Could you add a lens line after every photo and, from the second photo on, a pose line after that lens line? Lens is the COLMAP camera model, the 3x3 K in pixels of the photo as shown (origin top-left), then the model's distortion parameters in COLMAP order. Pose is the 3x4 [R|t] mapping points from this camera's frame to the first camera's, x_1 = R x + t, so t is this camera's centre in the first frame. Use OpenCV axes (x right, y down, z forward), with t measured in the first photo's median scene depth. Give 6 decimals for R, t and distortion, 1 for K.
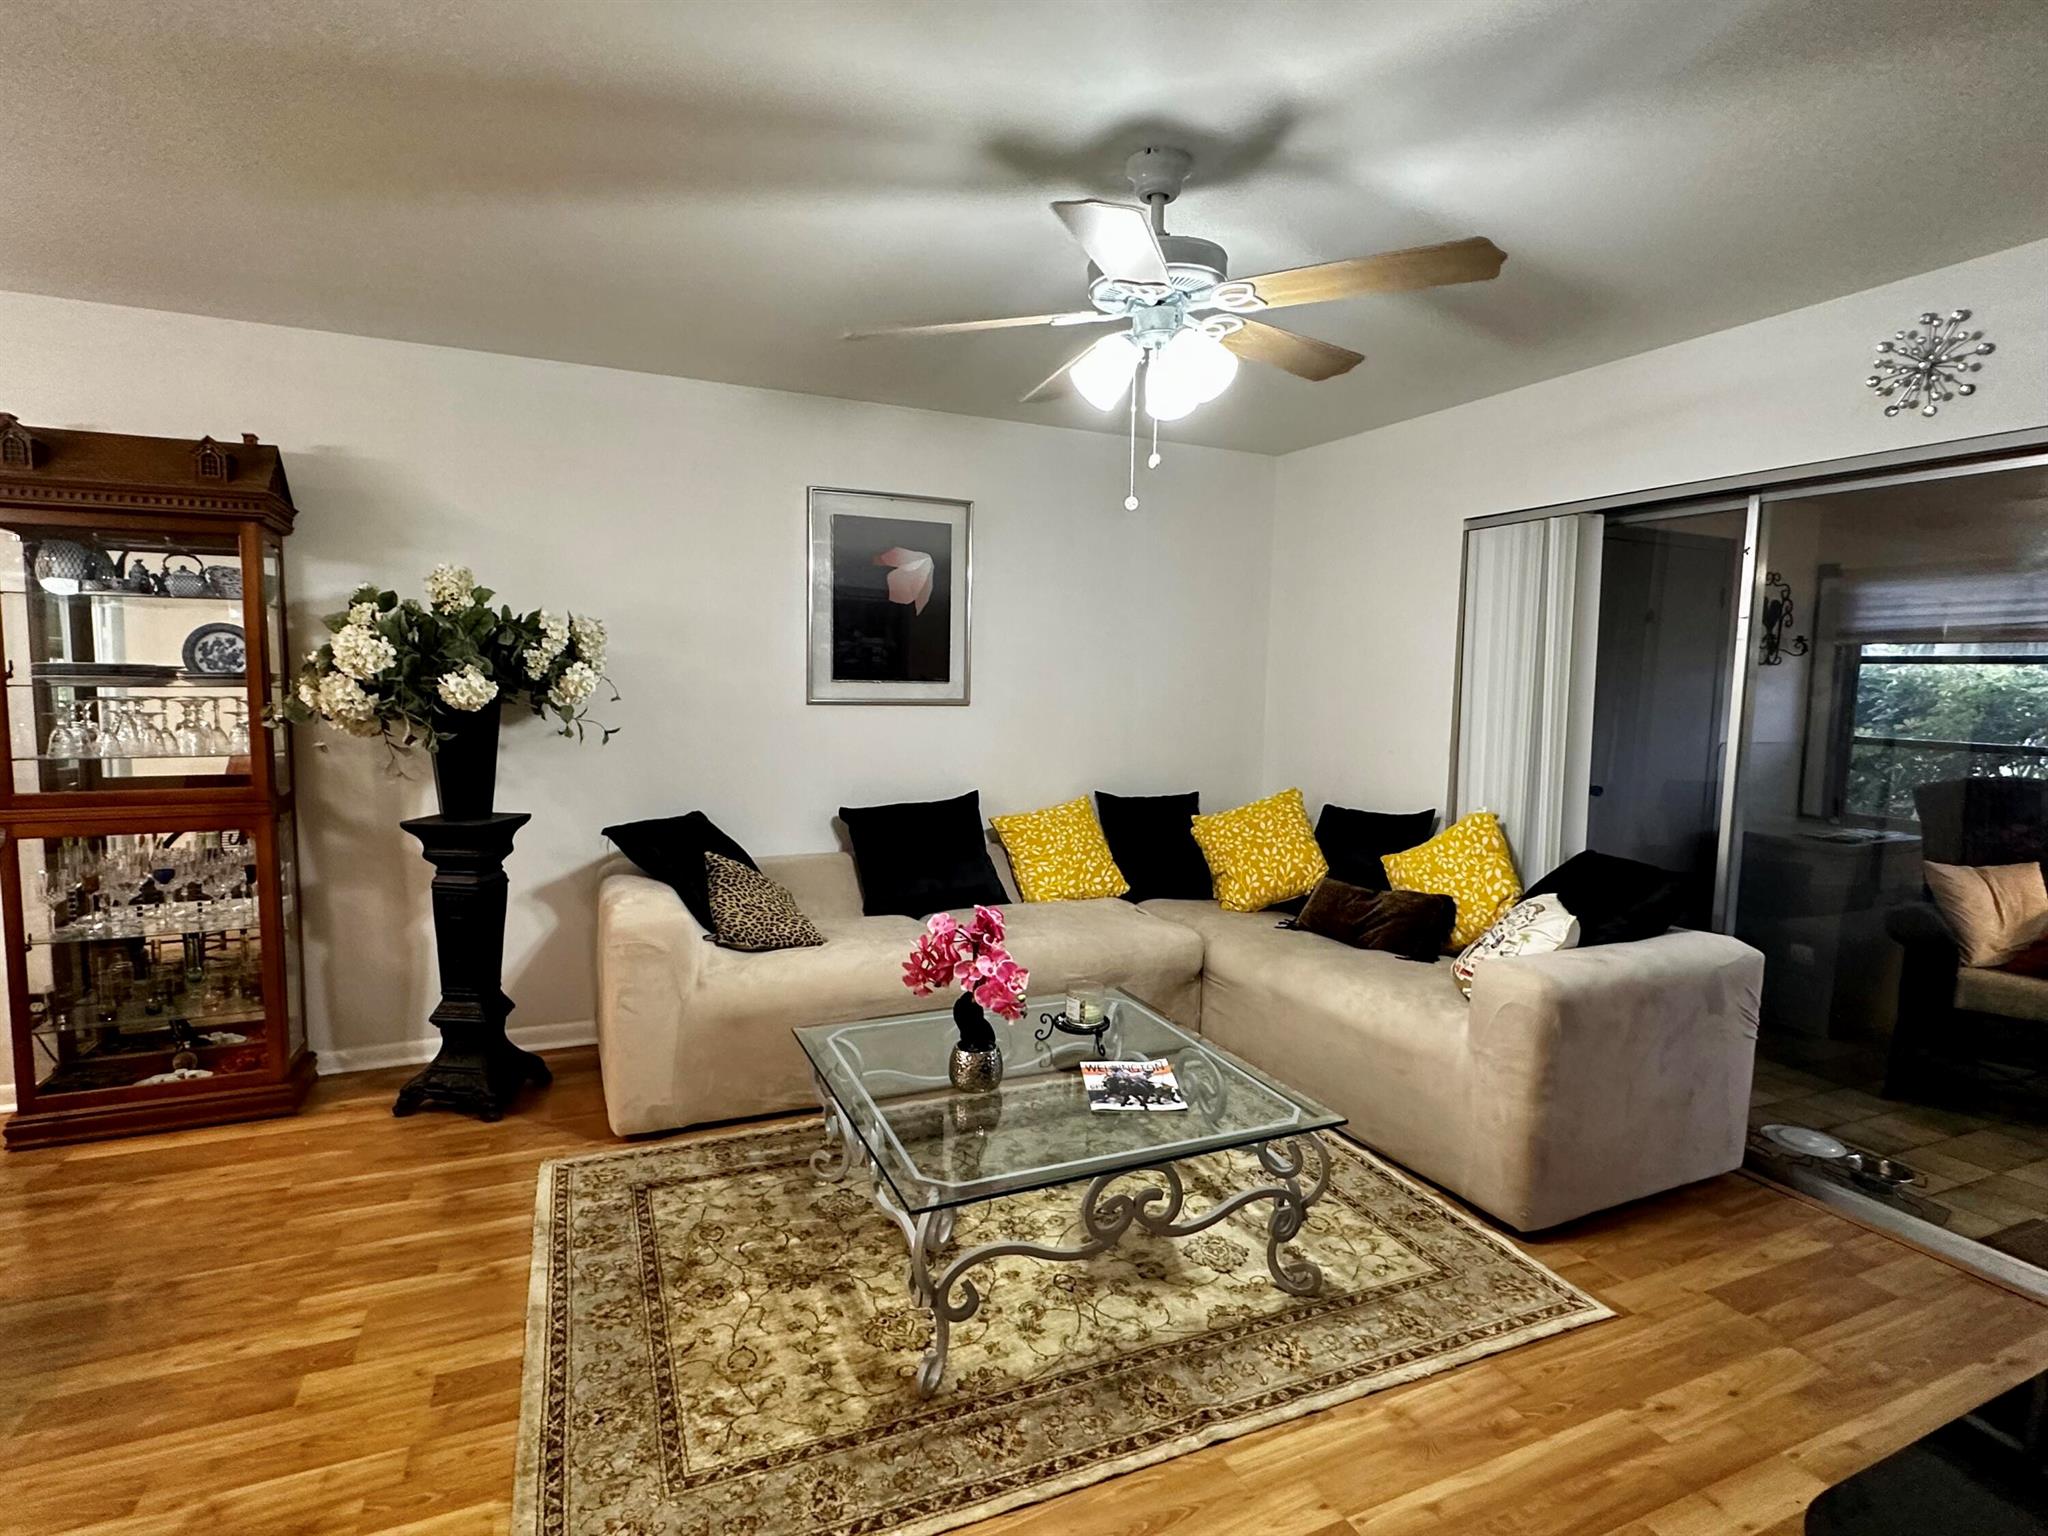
lens RADIAL K [[1023.6, 0, 1030.6], [0, 1023.6, 773.1], [0, 0, 1]] dist [-0.007249, 0.000619]
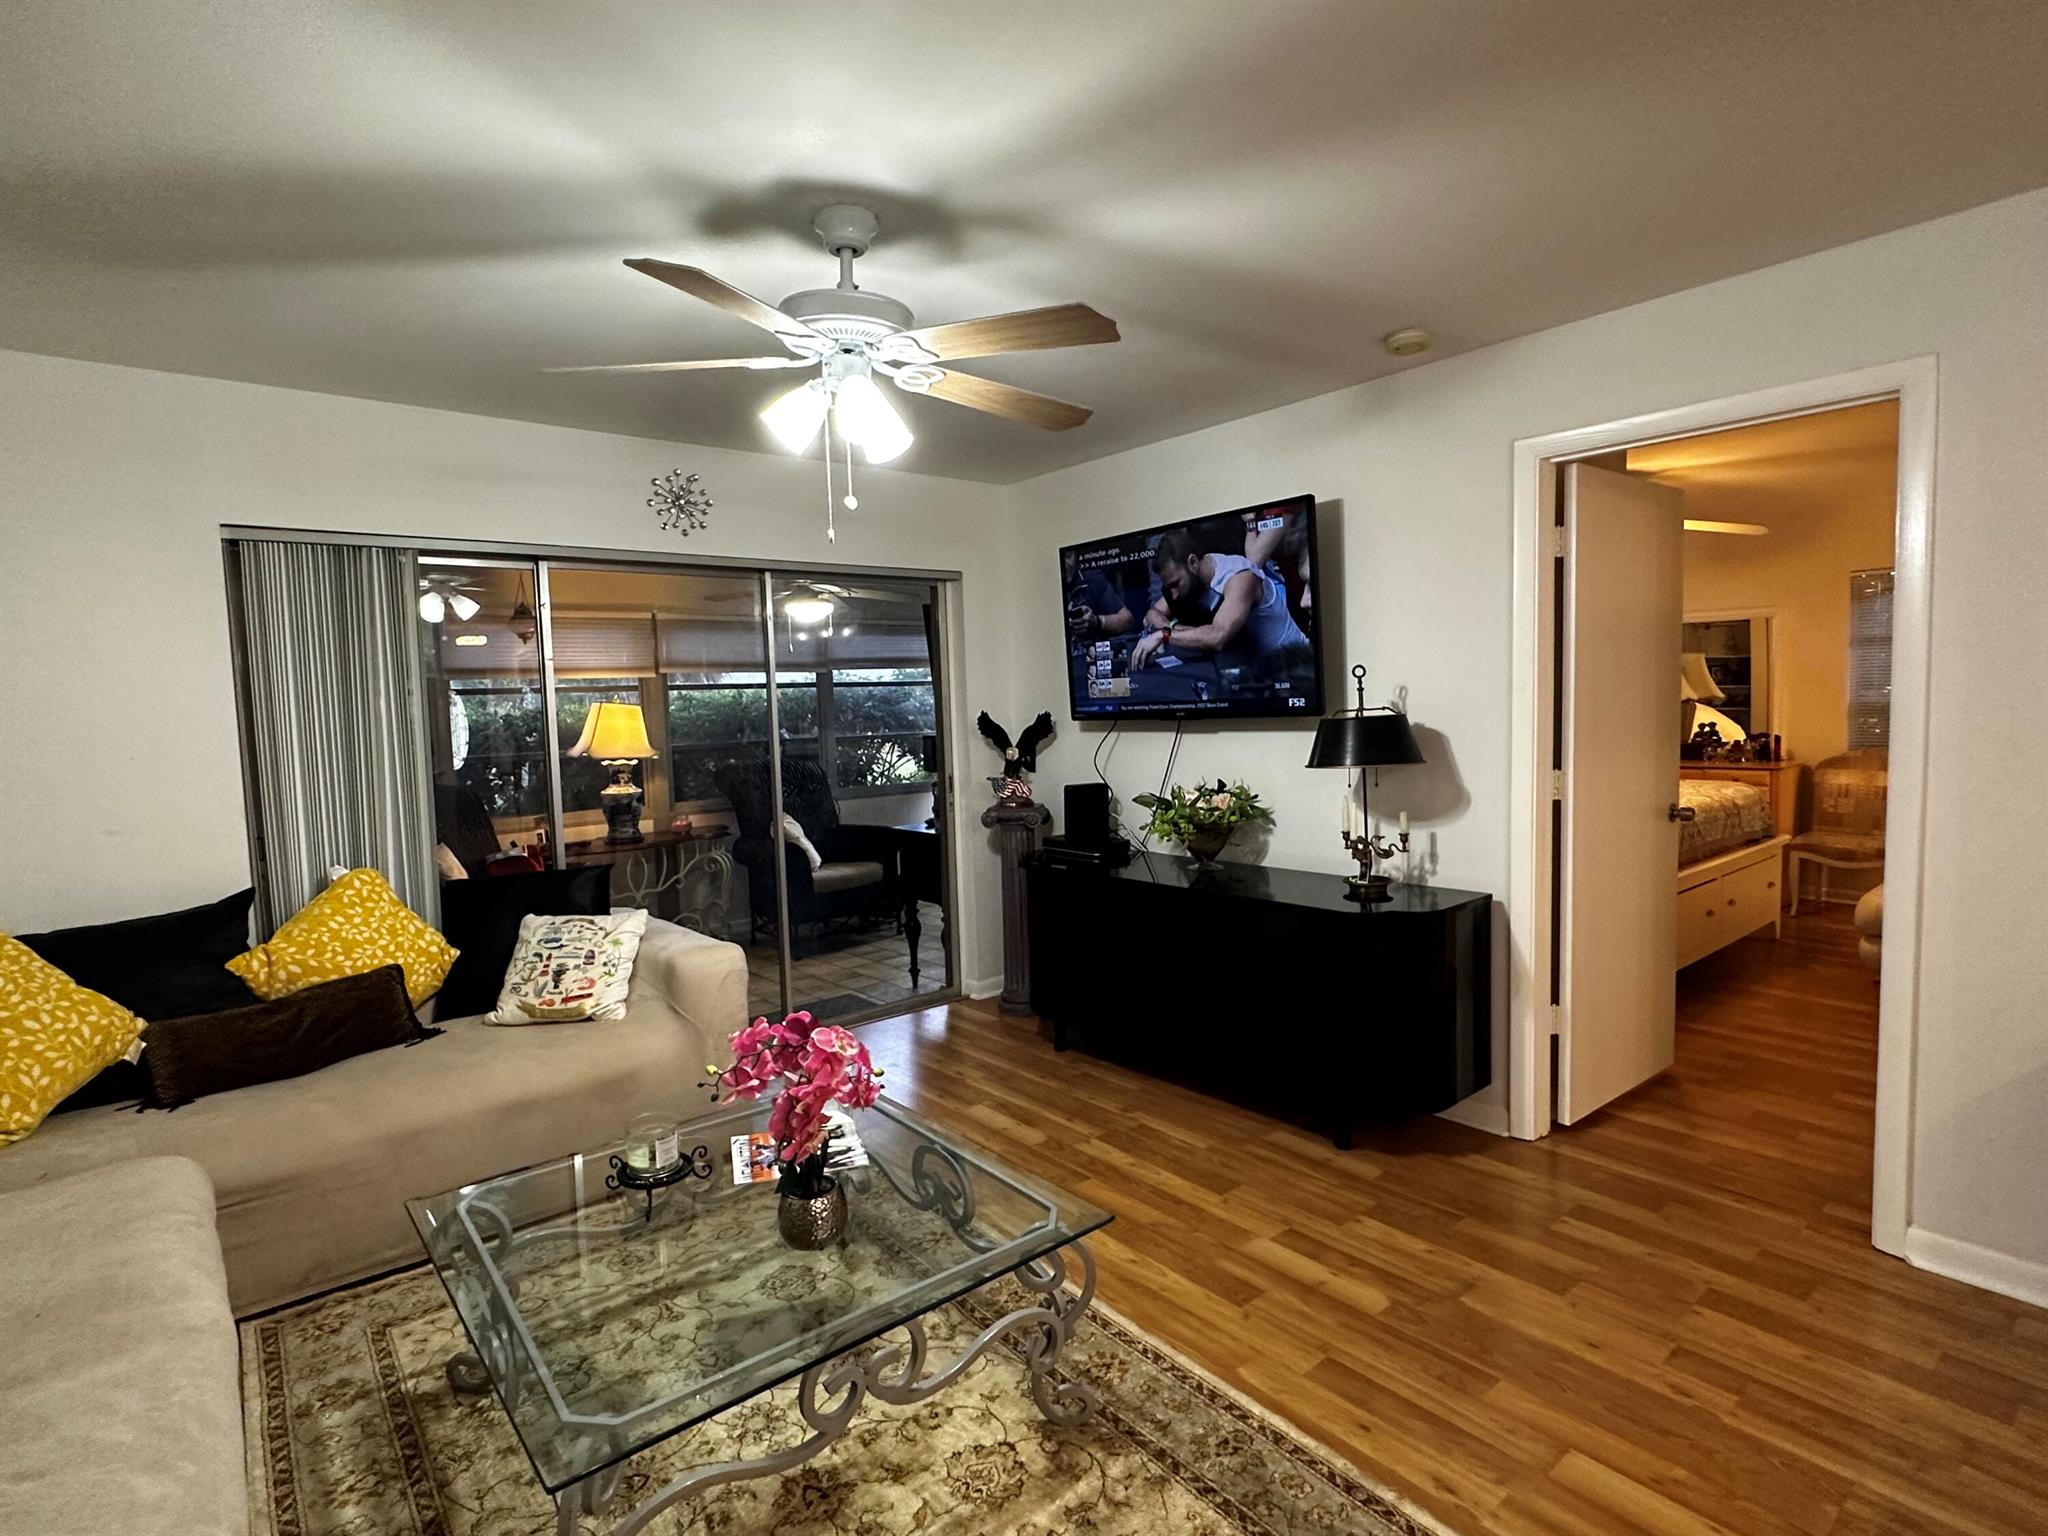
lens RADIAL K [[1023.6, 0, 1008.6], [0, 1023.6, 772.9], [0, 0, 1]] dist [-0.007249, 0.000619]
pose [[-0.256730, -0.083351, 0.962882, -0.621696], [0.118324, 0.986069, 0.116906, -0.091999], [-0.959213, 0.143945, -0.243291, 0.756248]]
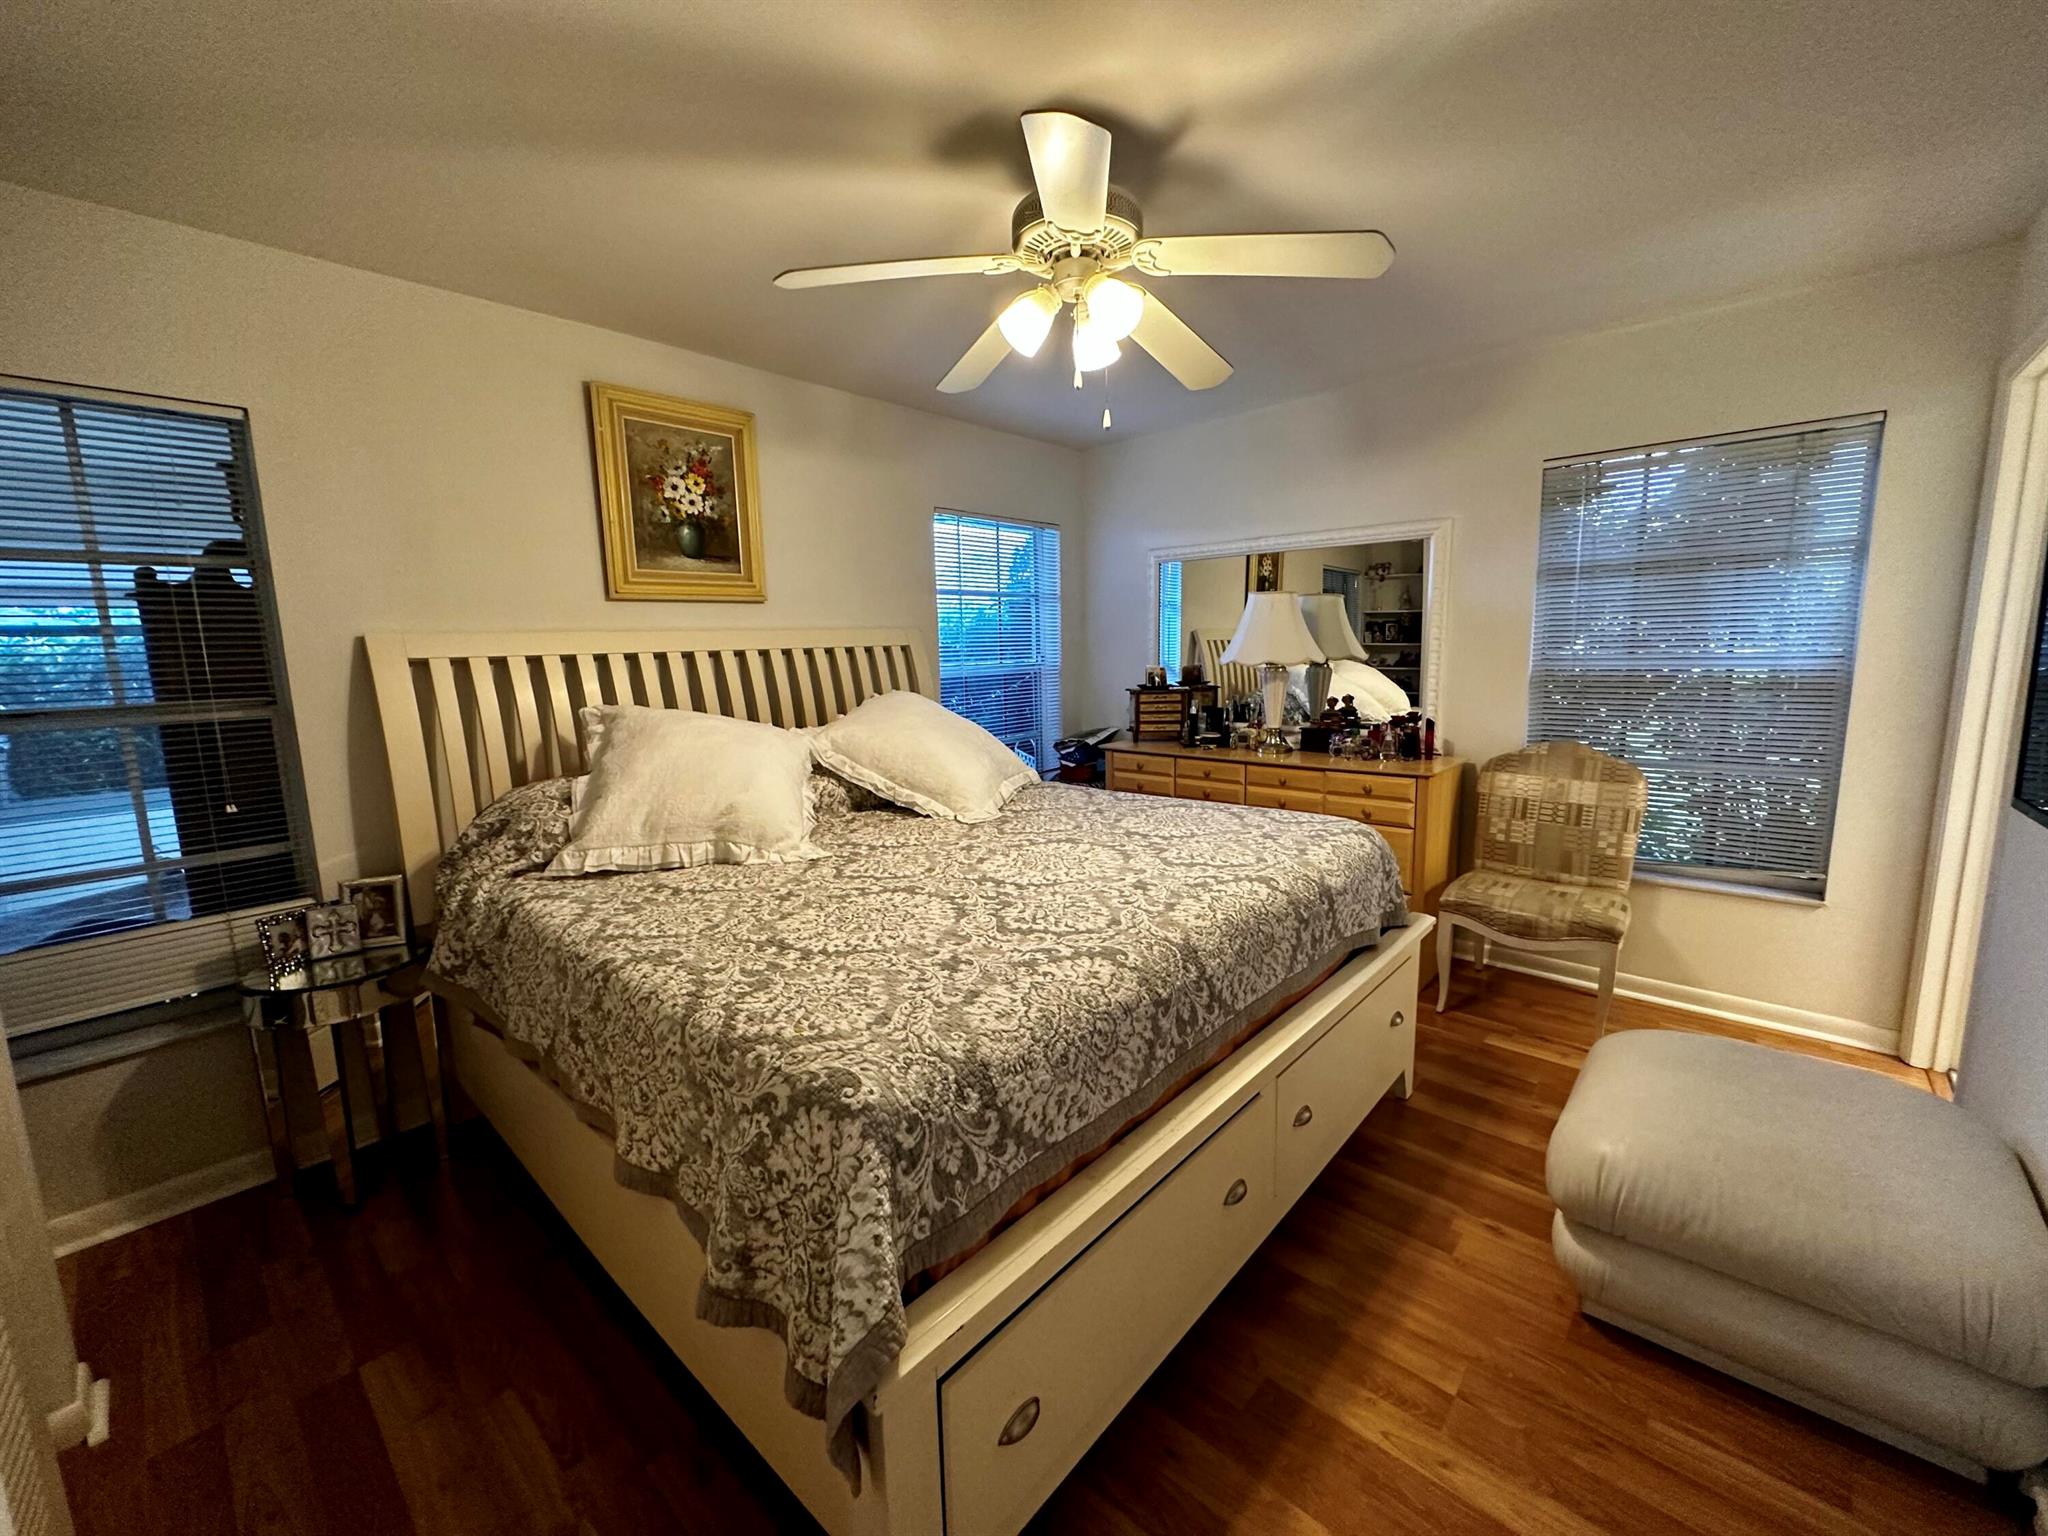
lens RADIAL K [[825.8, 0, 1024.8], [0, 825.8, 770.8], [0, 0, 1]] dist [-0.000839, 0.000135]
pose [[-0.410888, -0.147761, 0.899632, 0.198960], [0.098274, 0.973850, 0.204836, 0.049642], [-0.906373, 0.172576, -0.385623, -0.327444]]
